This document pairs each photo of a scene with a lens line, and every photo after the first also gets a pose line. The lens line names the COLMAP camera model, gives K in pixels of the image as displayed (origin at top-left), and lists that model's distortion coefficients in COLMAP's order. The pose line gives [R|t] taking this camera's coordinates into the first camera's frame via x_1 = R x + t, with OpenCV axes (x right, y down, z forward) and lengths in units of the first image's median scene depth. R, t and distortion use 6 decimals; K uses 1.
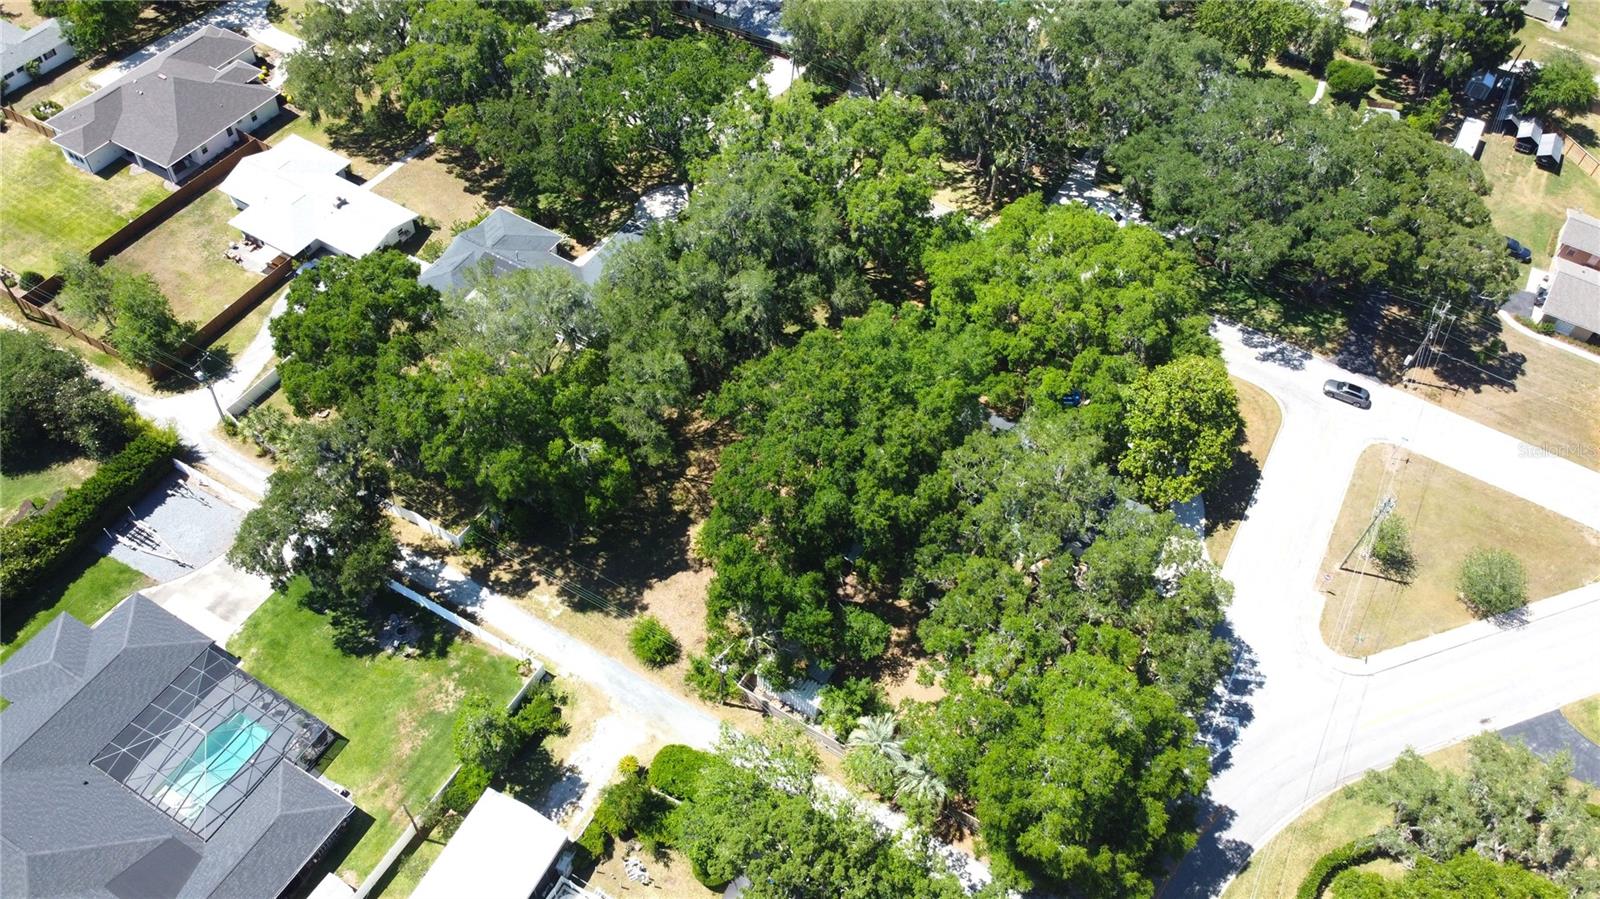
lens RADIAL K [[1198.0, 0, 800.0], [0, 1198.0, 449.5], [0, 0, 1]] dist [0.004089, -0.004850]
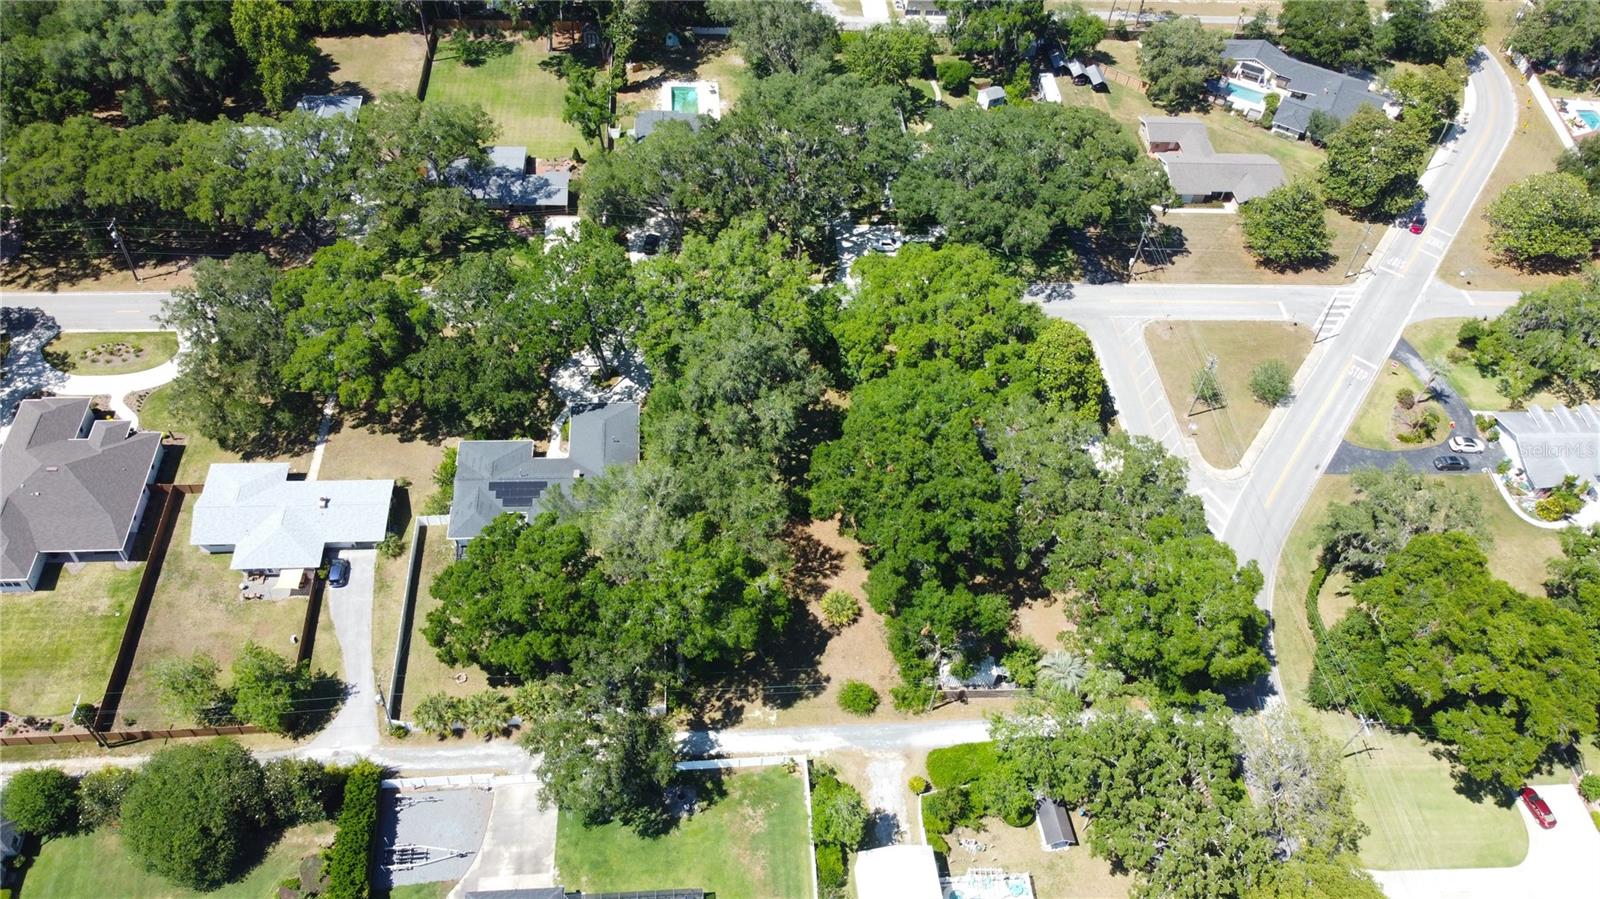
lens RADIAL K [[1198.0, 0, 800.0], [0, 1198.0, 449.5], [0, 0, 1]] dist [0.004089, -0.004850]
pose [[0.825770, -0.428425, 0.366819, -0.408433], [0.426596, 0.899885, 0.090678, -0.166354], [-0.368944, 0.081605, 0.925862, -0.126819]]
